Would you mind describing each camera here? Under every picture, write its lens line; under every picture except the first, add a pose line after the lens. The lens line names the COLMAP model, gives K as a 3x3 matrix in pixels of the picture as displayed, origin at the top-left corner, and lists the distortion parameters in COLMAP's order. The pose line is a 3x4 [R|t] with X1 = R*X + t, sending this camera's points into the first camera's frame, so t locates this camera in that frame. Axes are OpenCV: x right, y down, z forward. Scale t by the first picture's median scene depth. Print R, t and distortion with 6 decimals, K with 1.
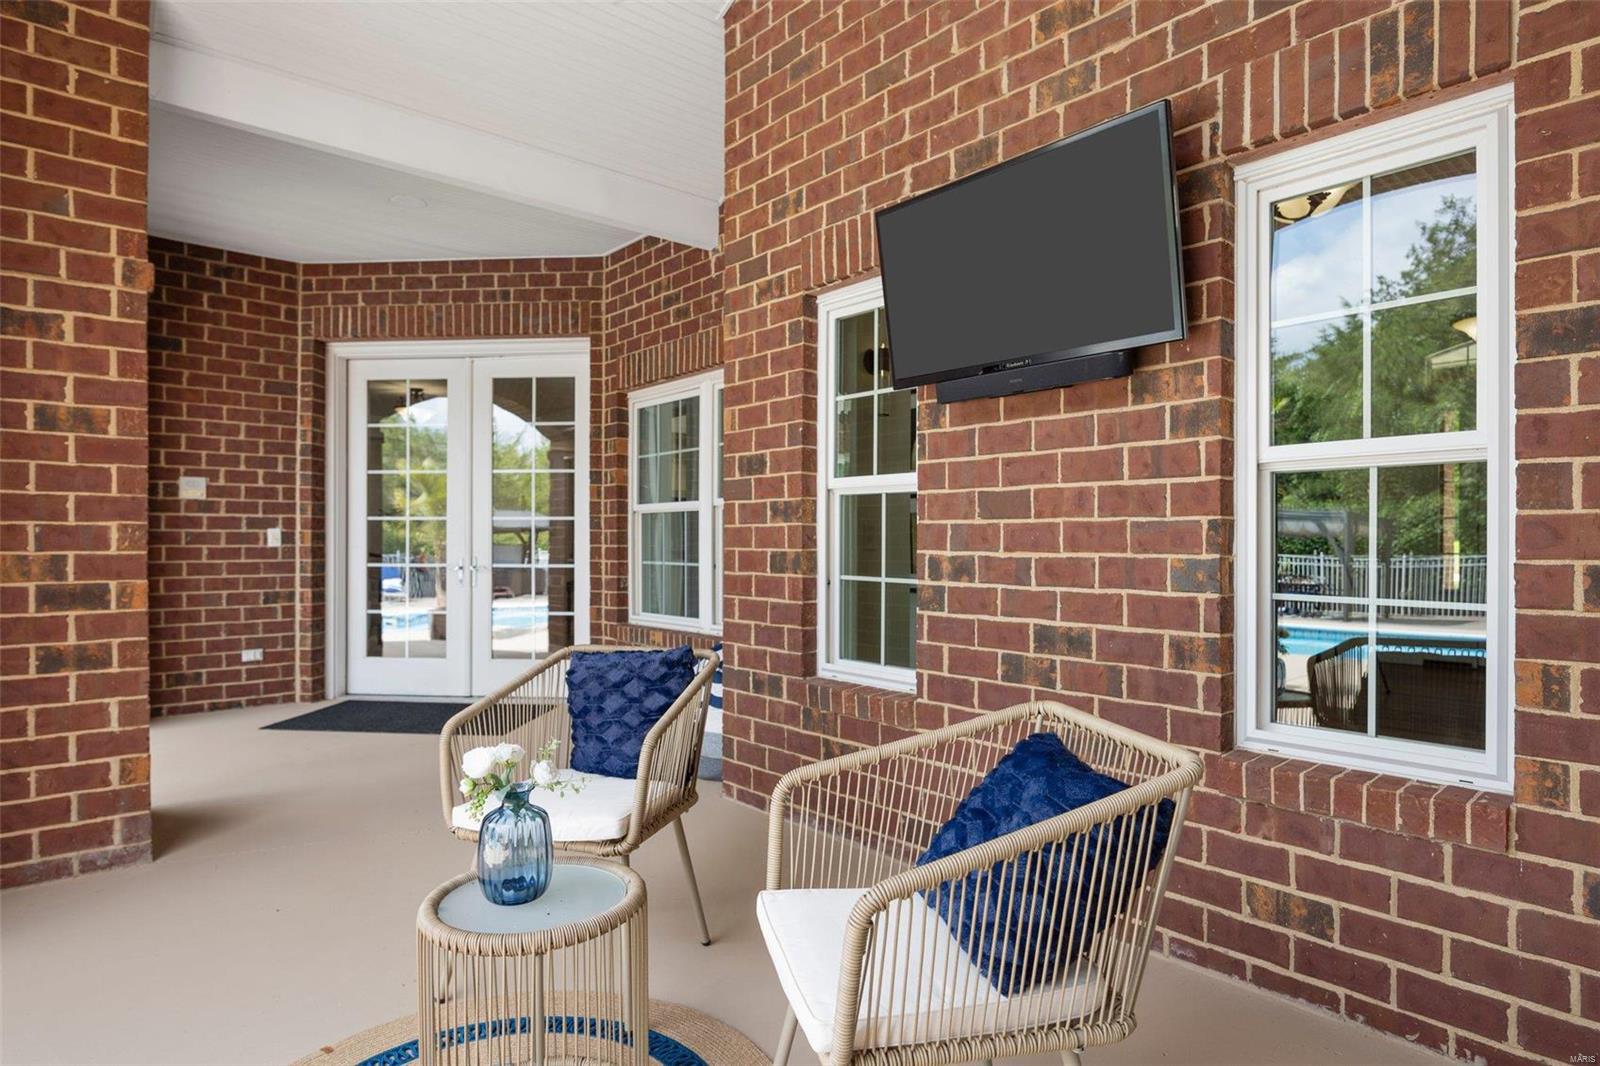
lens RADIAL K [[872.1, 0, 808.4], [0, 872.1, 542.3], [0, 0, 1]] dist [-0.010766, 0.000739]
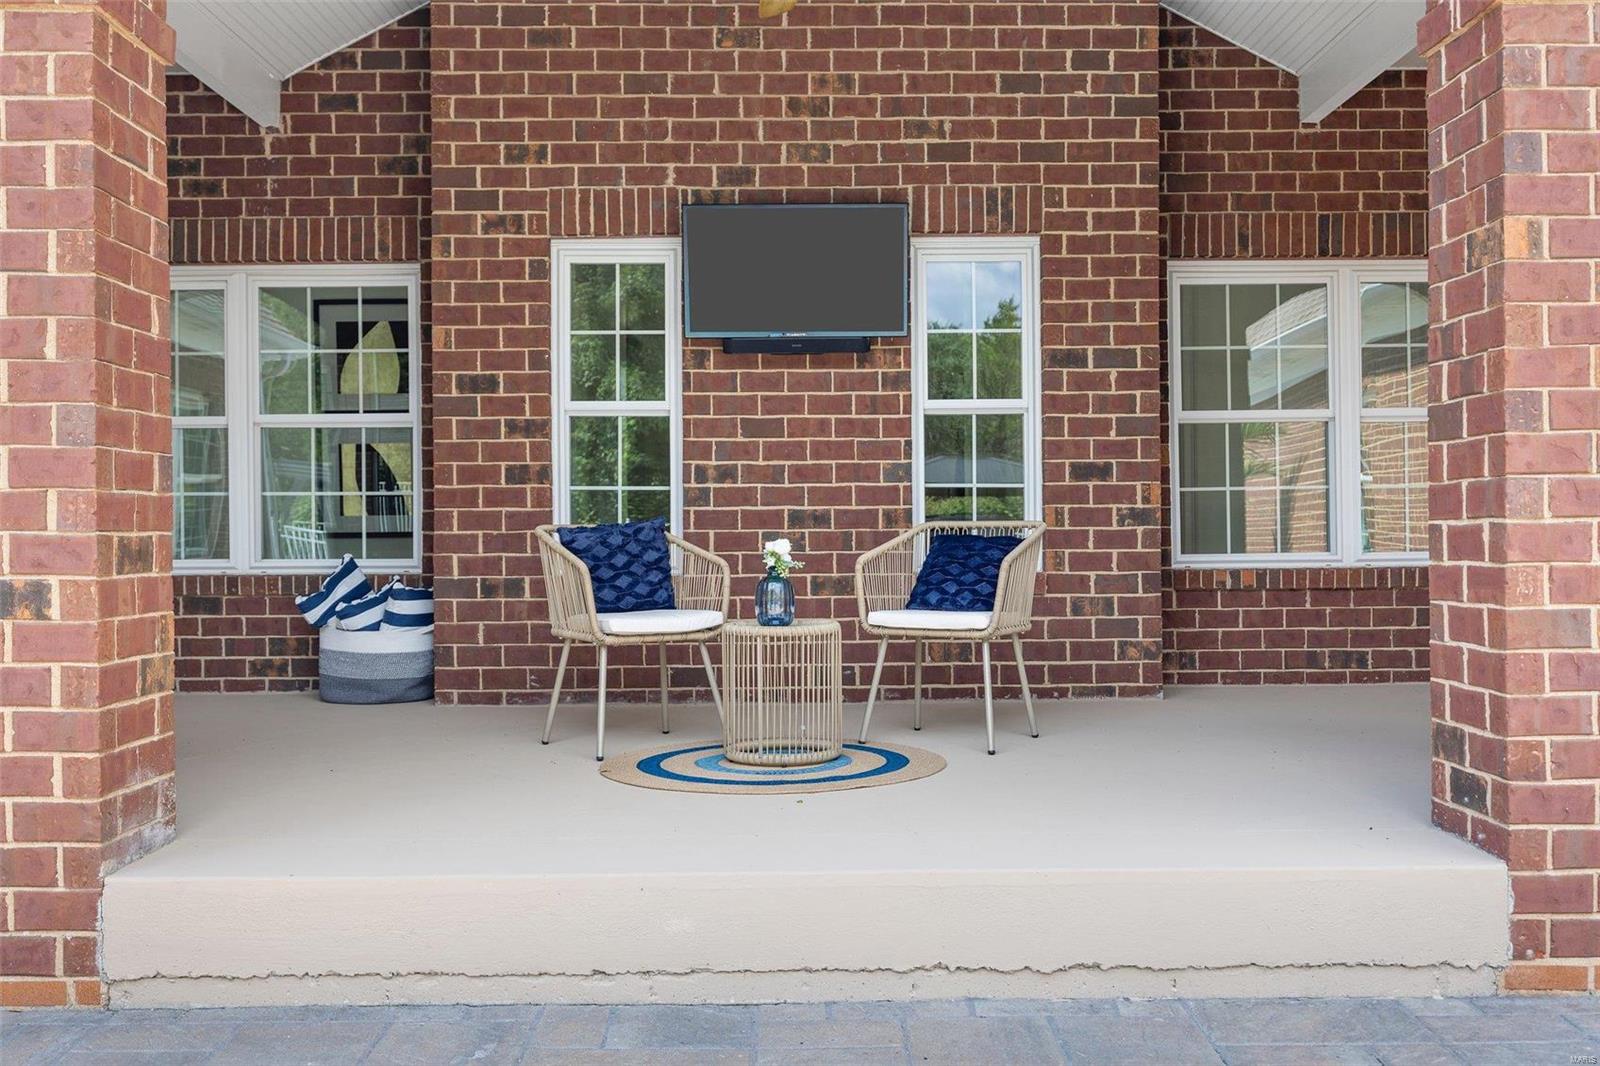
lens RADIAL K [[1552.9, 0, 792.2], [0, 1552.9, 530.5], [0, 0, 1]] dist [-0.052123, 0.000000]
pose [[0.657755, -0.006226, 0.753206, -1.770612], [0.008555, 0.999963, 0.000795, 0.131570], [-0.753183, 0.005920, 0.657784, -0.756660]]
